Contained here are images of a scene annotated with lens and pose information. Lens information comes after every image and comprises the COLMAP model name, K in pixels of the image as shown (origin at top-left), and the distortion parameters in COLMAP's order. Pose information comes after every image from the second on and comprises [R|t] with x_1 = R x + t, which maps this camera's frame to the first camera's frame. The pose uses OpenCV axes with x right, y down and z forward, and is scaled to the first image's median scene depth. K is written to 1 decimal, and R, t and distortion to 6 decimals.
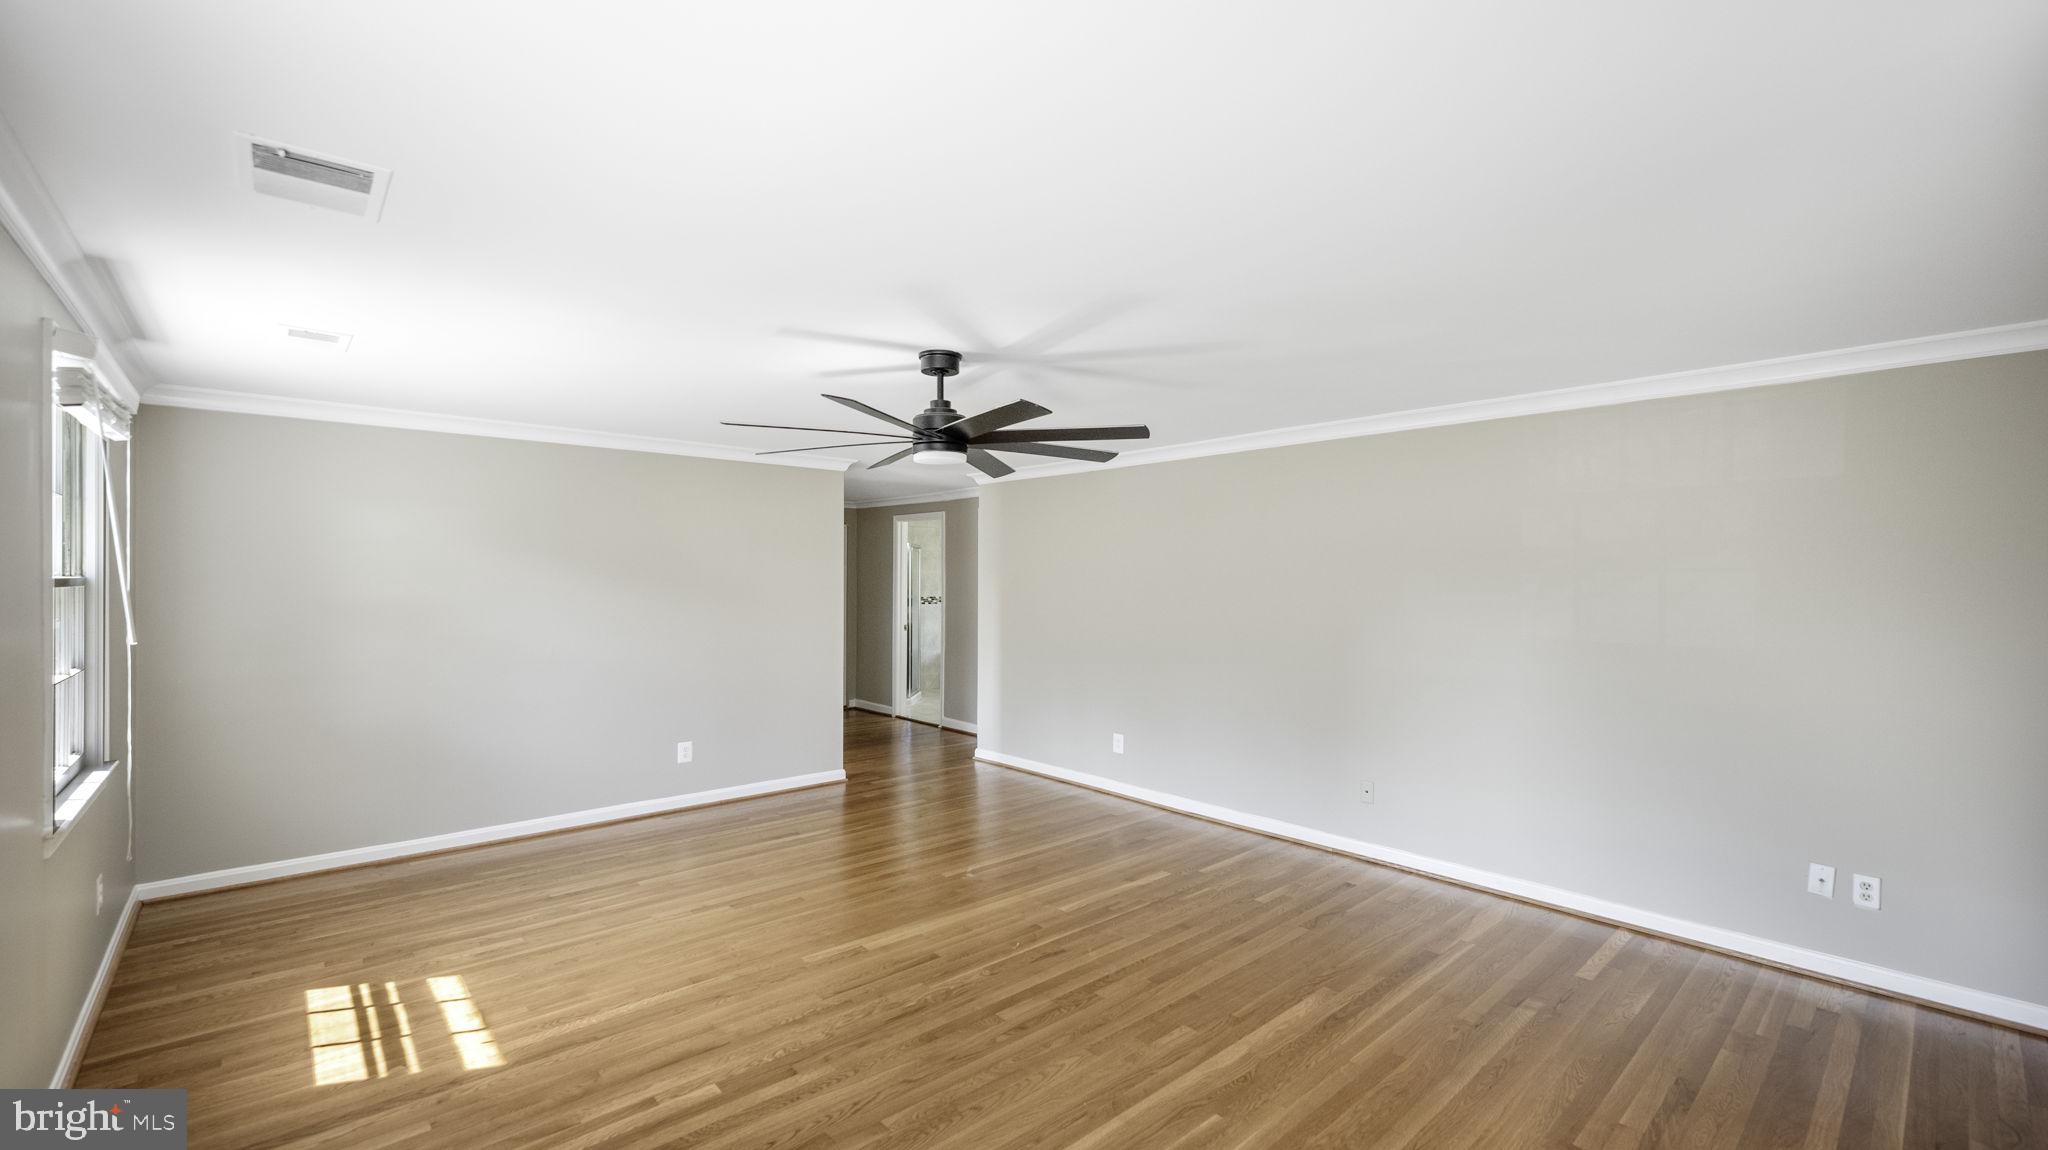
lens RADIAL K [[845.8, 0, 1022.2], [0, 845.8, 588.4], [0, 0, 1]] dist [0.000509, 0.000015]
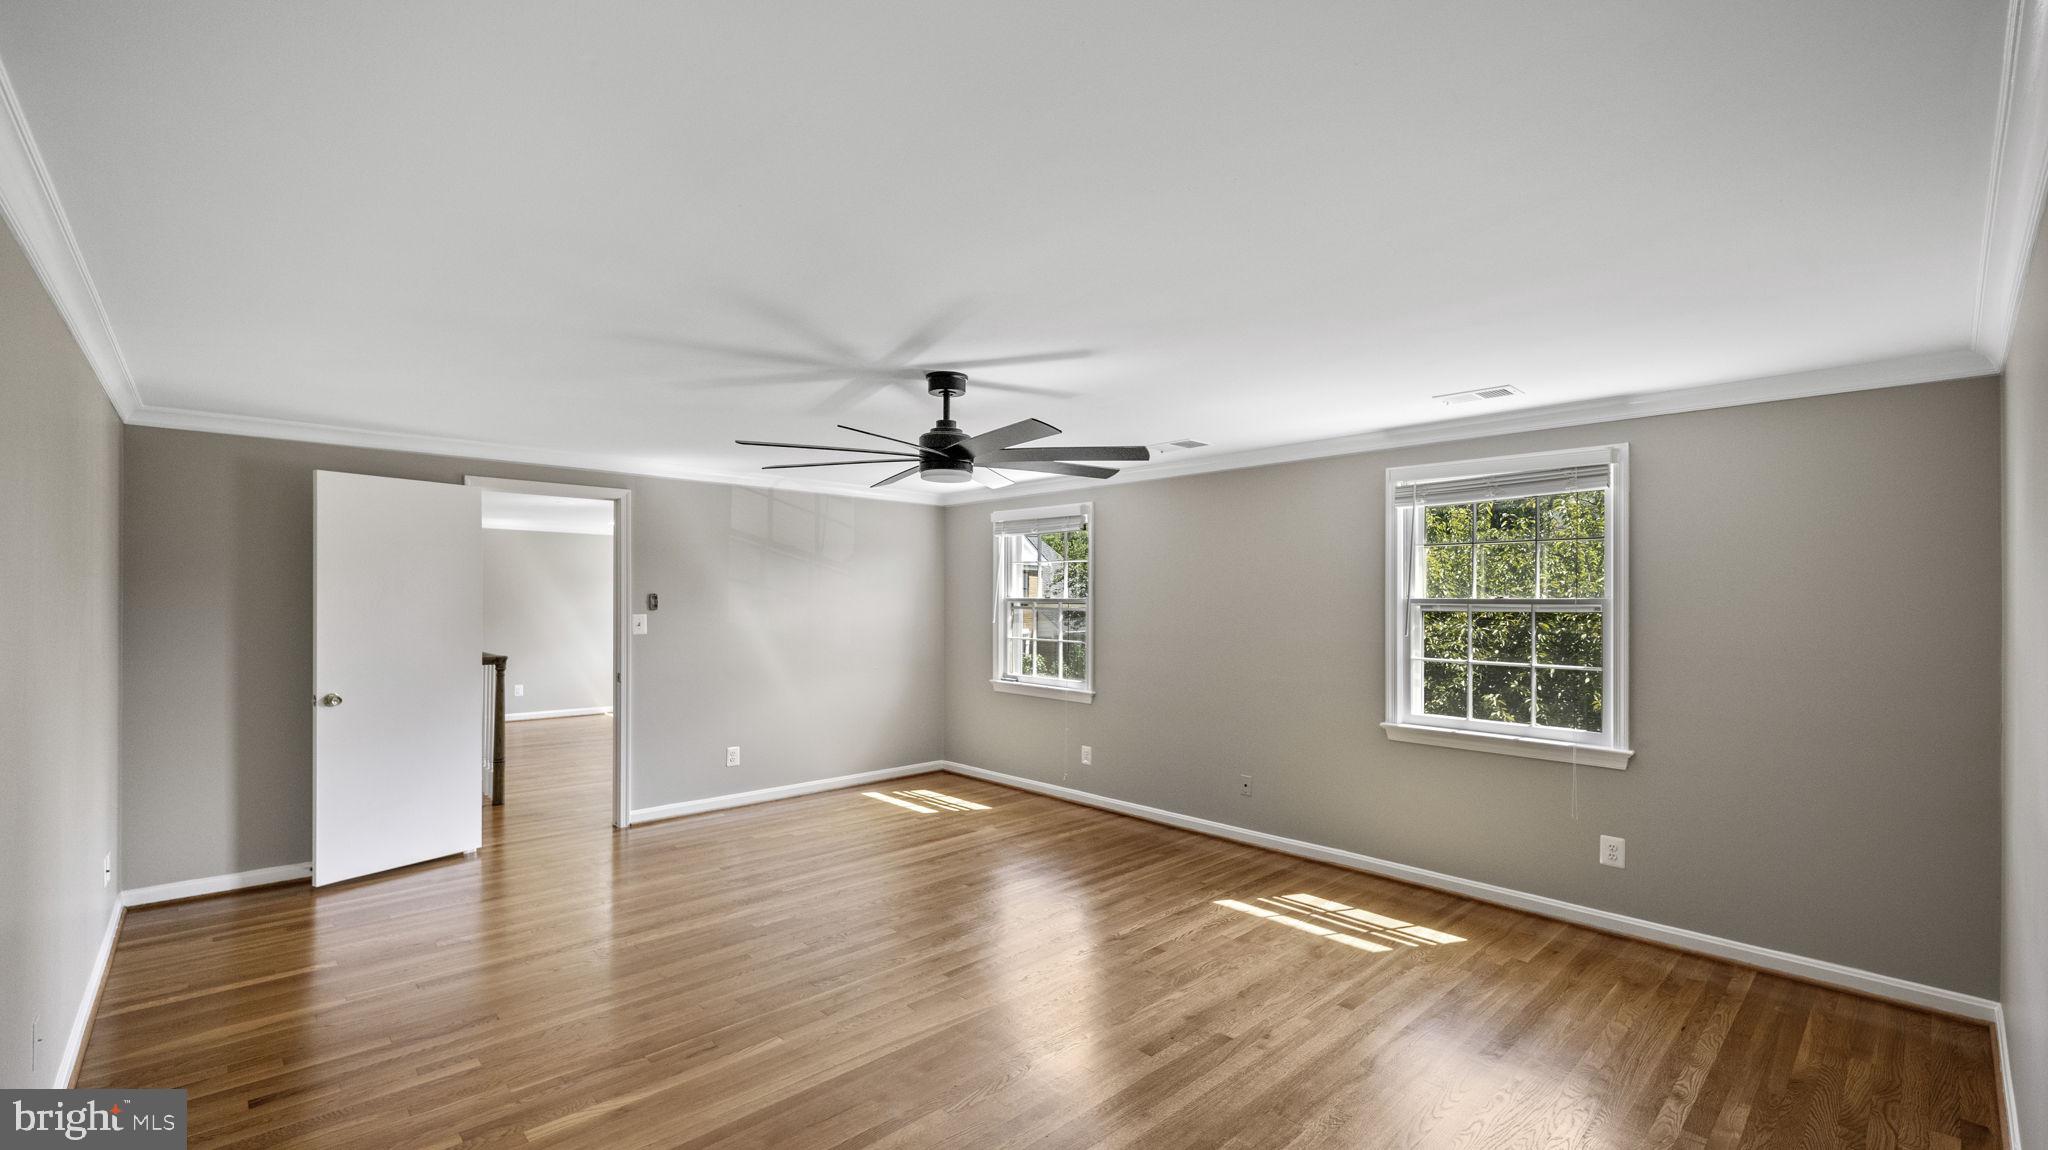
lens RADIAL K [[855.4, 0, 1019.9], [0, 855.4, 601.9], [0, 0, 1]] dist [-0.000556, -0.000047]
pose [[-0.999607, -0.009185, -0.026480, -0.148441], [-0.009879, 0.999608, 0.026202, -0.028342], [0.026229, 0.026454, -0.999306, 1.898421]]
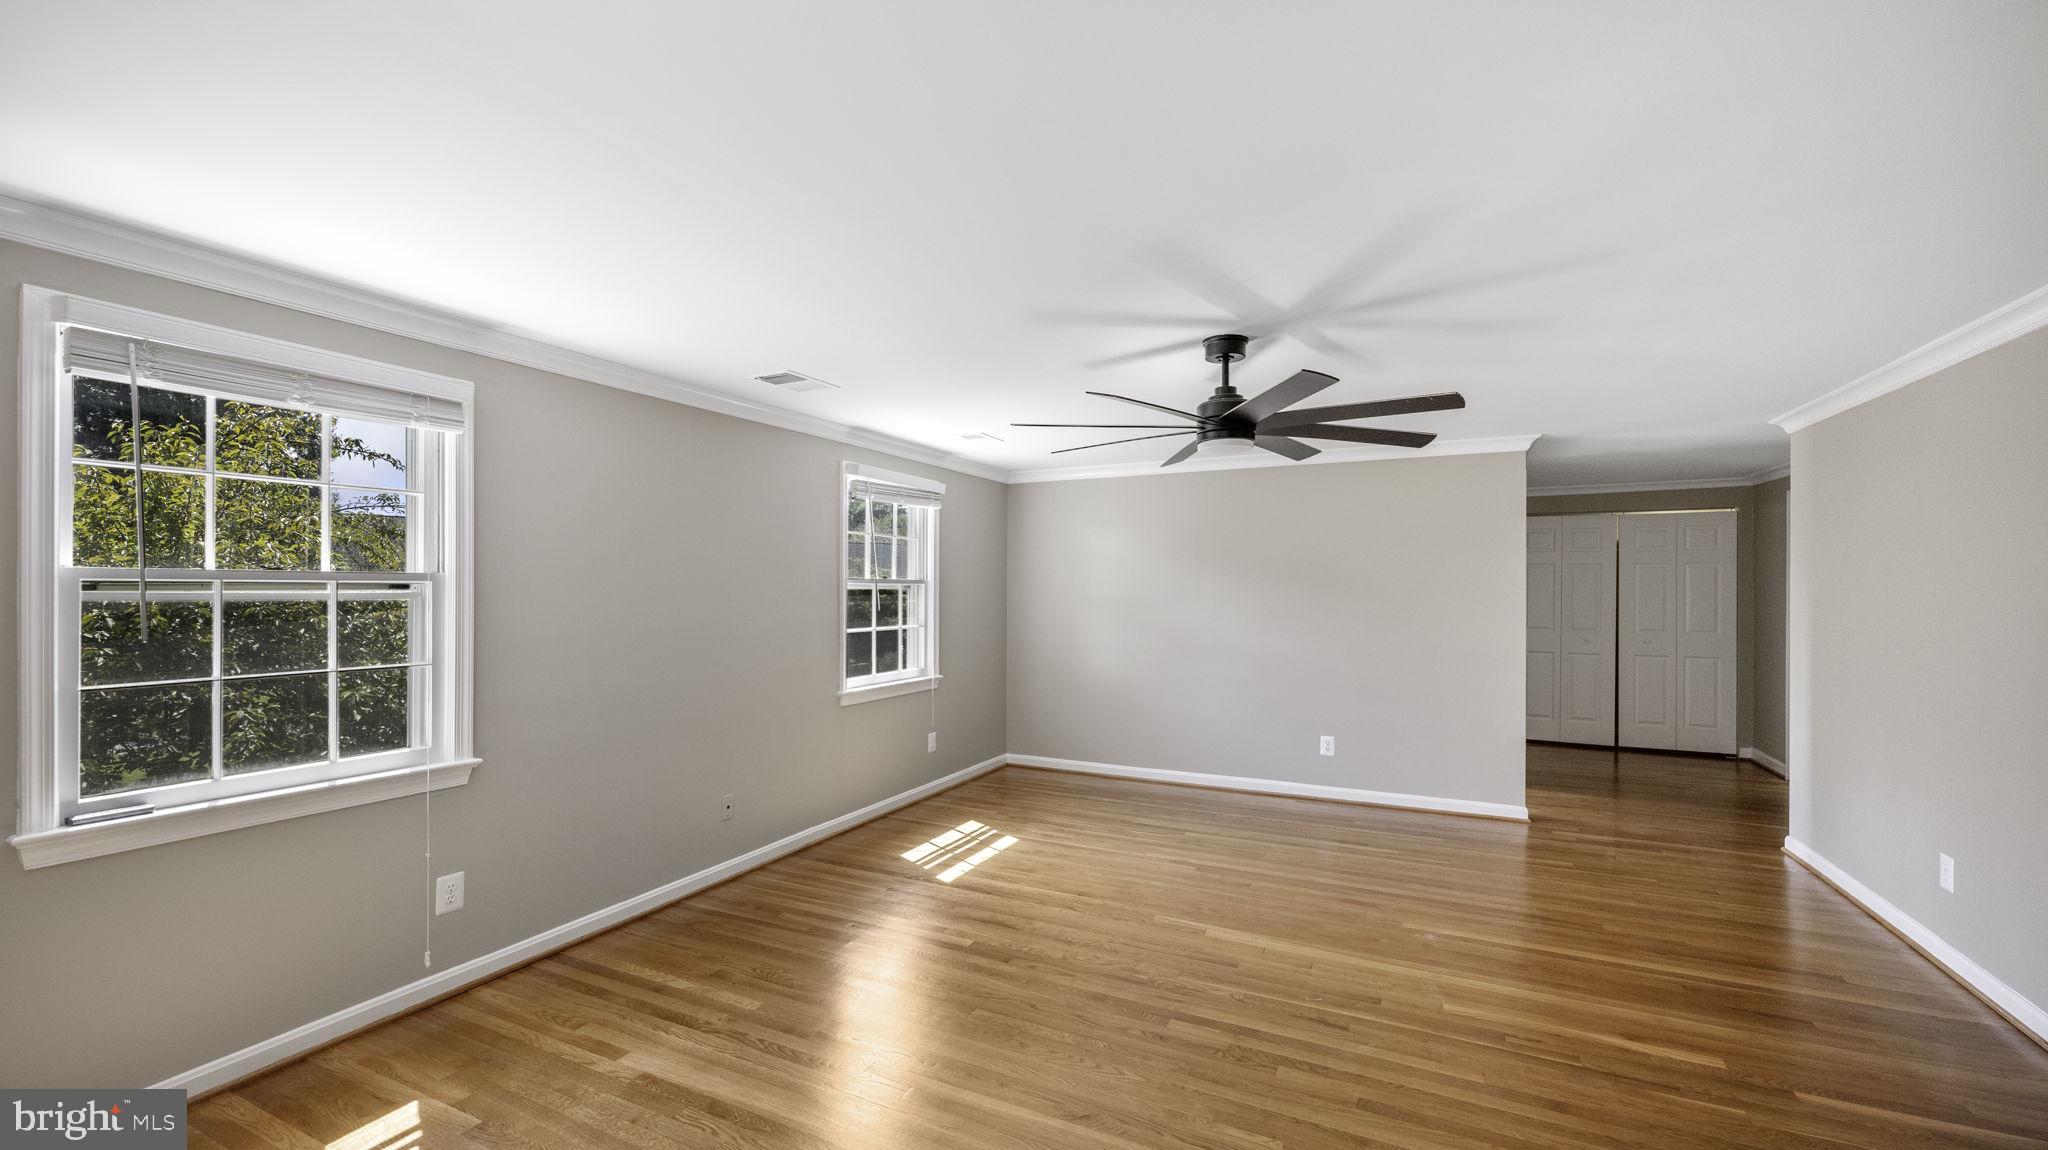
lens RADIAL K [[845.8, 0, 1022.2], [0, 845.8, 588.4], [0, 0, 1]] dist [0.000509, 0.000015]
pose [[0.369353, -0.002799, -0.929285, 0.667933], [-0.012018, 0.999897, -0.007789, 0.018039], [0.929211, 0.014045, 0.369282, 0.398648]]
